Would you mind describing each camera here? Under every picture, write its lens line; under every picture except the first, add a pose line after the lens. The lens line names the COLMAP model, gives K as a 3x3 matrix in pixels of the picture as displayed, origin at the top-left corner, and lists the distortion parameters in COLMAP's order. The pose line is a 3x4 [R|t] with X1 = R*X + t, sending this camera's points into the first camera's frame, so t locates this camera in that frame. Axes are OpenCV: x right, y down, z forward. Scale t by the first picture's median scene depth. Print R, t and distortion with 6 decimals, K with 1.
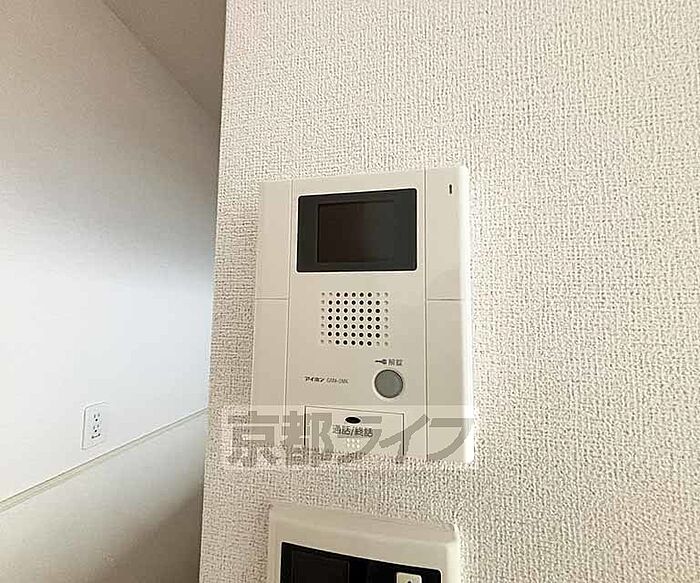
lens RADIAL K [[314.1, 0, 345.6], [0, 314.1, 291.4], [0, 0, 1]] dist [0.003069, -0.001138]
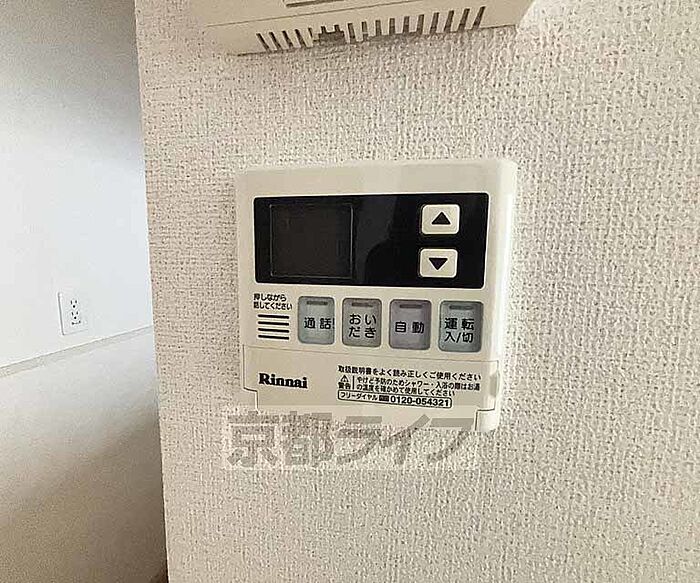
lens RADIAL K [[314.1, 0, 354.0], [0, 314.1, 291.1], [0, 0, 1]] dist [0.003069, -0.001138]
pose [[0.999013, -0.004832, 0.044162, -0.015214], [-0.003865, 0.980845, 0.194754, 0.900984], [-0.044257, -0.194732, 0.979857, 0.291673]]
